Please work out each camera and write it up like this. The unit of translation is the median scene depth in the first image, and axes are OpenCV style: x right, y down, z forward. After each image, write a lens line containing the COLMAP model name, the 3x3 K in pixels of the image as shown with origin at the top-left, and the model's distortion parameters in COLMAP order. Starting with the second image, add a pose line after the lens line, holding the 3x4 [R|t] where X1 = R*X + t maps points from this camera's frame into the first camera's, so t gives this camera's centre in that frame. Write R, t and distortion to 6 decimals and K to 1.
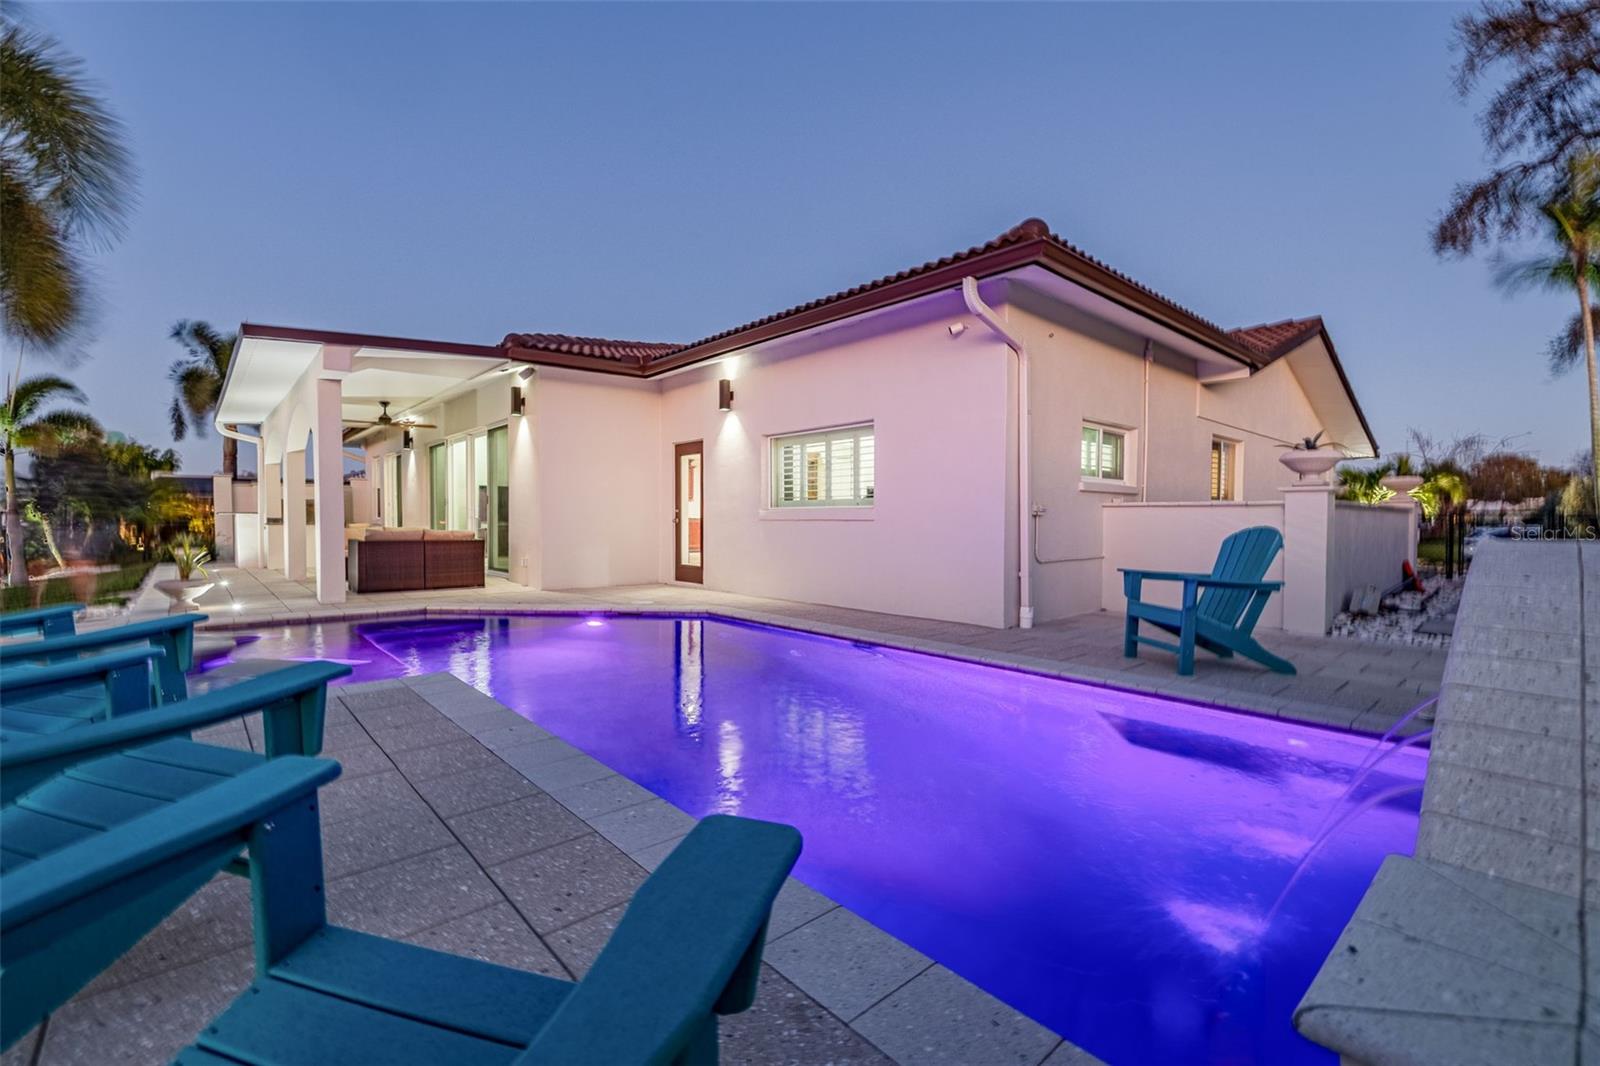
lens RADIAL K [[686.8, 0, 800.0], [0, 686.8, 533.0], [0, 0, 1]] dist [-0.004298, -0.000141]
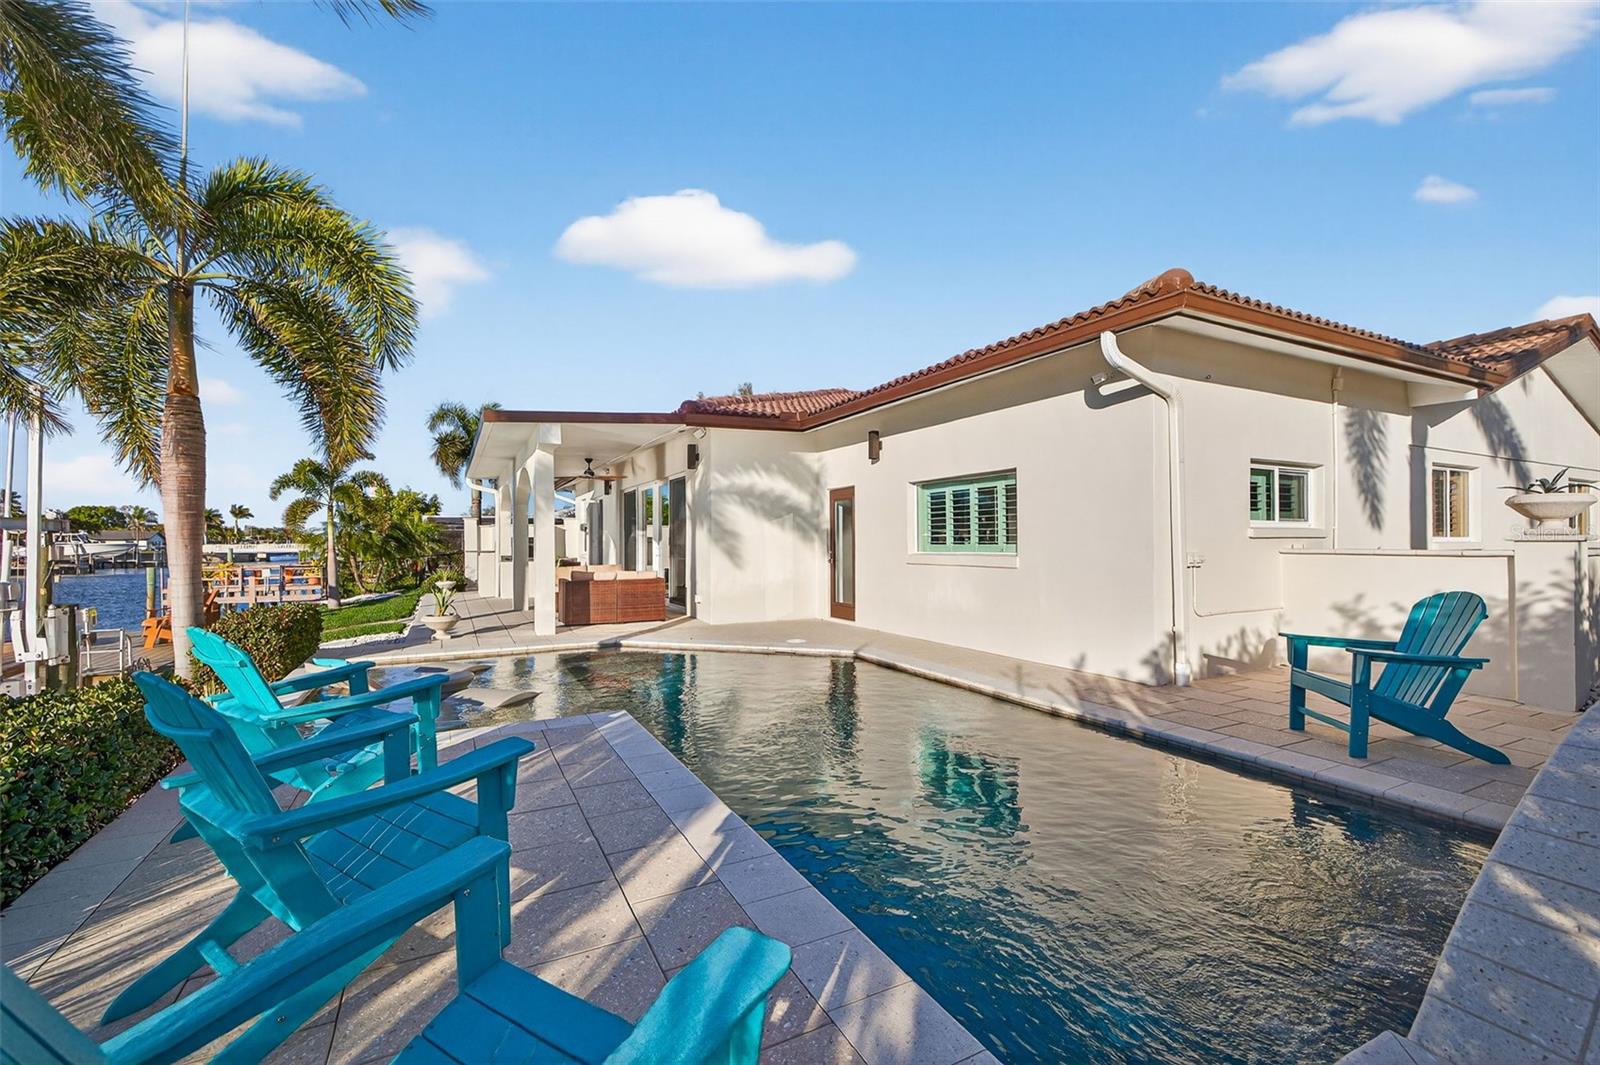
lens RADIAL K [[668.8, 0, 796.0], [0, 668.8, 526.2], [0, 0, 1]] dist [0.000814, 0.000143]
pose [[0.969122, -0.011143, -0.246331, 0.040423], [0.000091, 0.998995, -0.044831, -0.041625], [0.246583, 0.043424, 0.968148, -0.040779]]
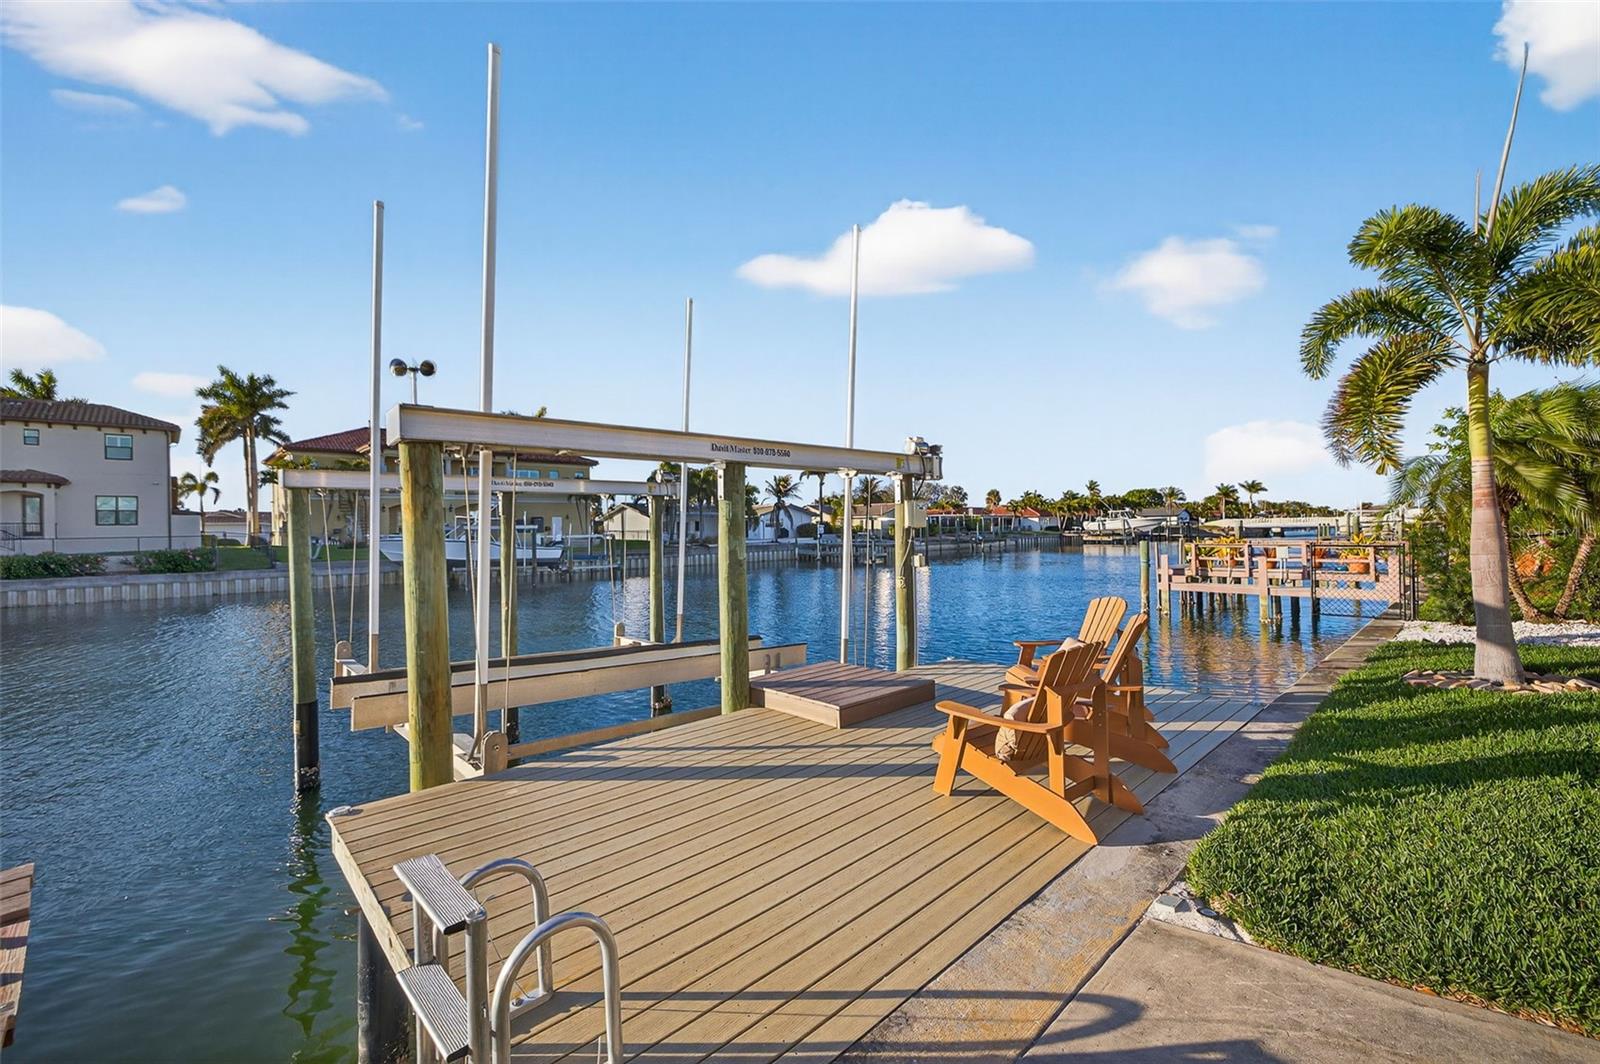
lens RADIAL K [[669.5, 0, 800.0], [0, 669.5, 532.0], [0, 0, 1]] dist [0.002190, 0.000088]
pose [[0.030762, 0.004876, -0.999515, -1.529827], [-0.005725, 0.999973, 0.004702, -0.025566], [0.999510, 0.005578, 0.030789, 1.152039]]
